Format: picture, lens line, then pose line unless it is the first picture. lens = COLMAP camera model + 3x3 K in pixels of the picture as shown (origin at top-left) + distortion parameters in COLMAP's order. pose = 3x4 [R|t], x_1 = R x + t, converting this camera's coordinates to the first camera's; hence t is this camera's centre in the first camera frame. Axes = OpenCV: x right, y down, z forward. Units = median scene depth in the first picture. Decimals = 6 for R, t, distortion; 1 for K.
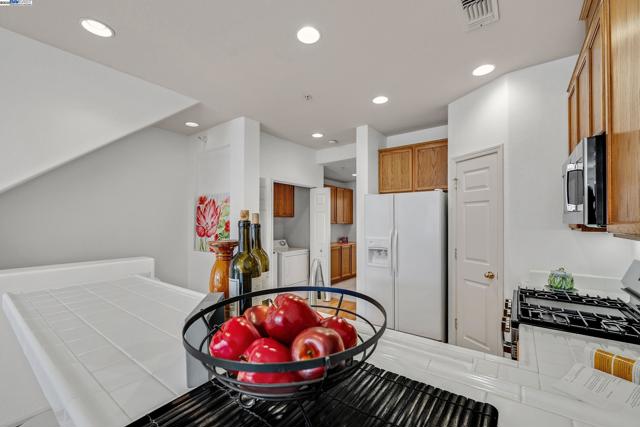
lens RADIAL K [[268.2, 0, 316.1], [0, 268.2, 214.2], [0, 0, 1]] dist [0.000774, 0.000349]
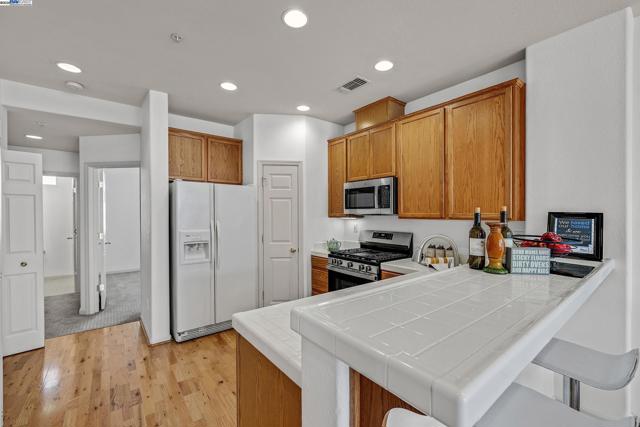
lens RADIAL K [[268.2, 0, 316.1], [0, 268.2, 214.2], [0, 0, 1]] dist [0.000774, 0.000349]
pose [[0.268043, -0.001277, 0.963406, -0.533317], [-0.027254, 0.999589, 0.008908, 0.013826], [-0.963021, -0.028645, 0.267898, 0.382193]]
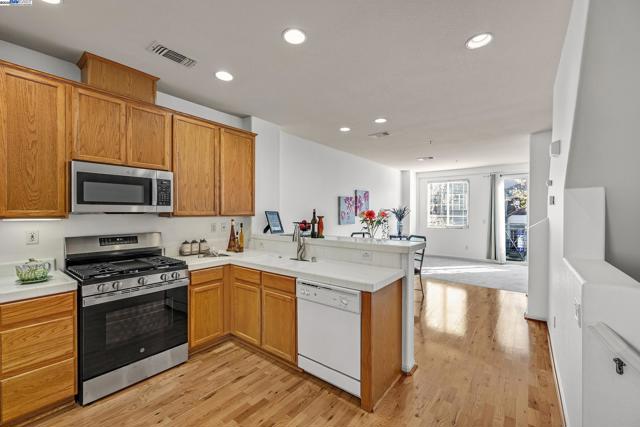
lens RADIAL K [[268.2, 0, 316.1], [0, 268.2, 214.2], [0, 0, 1]] dist [0.000774, 0.000349]
pose [[-0.999299, -0.002223, 0.037358, -0.082622], [-0.002959, 0.999802, -0.019656, 0.035076], [-0.037307, -0.019753, -0.999109, 1.182320]]
